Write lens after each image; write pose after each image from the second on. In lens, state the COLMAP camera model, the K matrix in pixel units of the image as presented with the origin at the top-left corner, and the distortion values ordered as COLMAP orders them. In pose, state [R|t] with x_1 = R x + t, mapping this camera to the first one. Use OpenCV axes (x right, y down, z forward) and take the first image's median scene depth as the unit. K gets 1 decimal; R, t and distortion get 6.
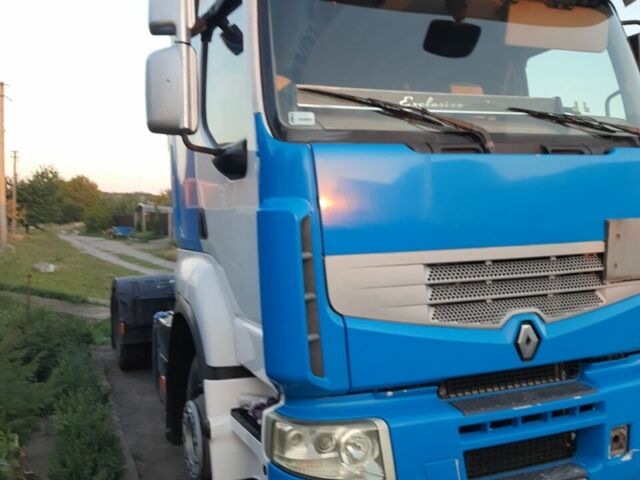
lens RADIAL K [[596.4, 0, 320.0], [0, 596.4, 240.0], [0, 0, 1]] dist [0.093809, -0.180003]
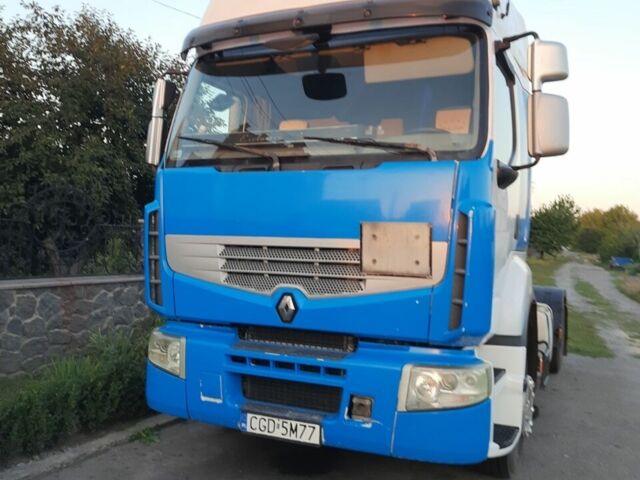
lens RADIAL K [[596.4, 0, 320.0], [0, 596.4, 240.0], [0, 0, 1]] dist [0.093809, -0.180003]
pose [[0.699151, 0.045407, -0.713531, 1.331198], [-0.078359, 0.996836, -0.013344, 0.027044], [0.710667, 0.065241, 0.700497, 0.100036]]
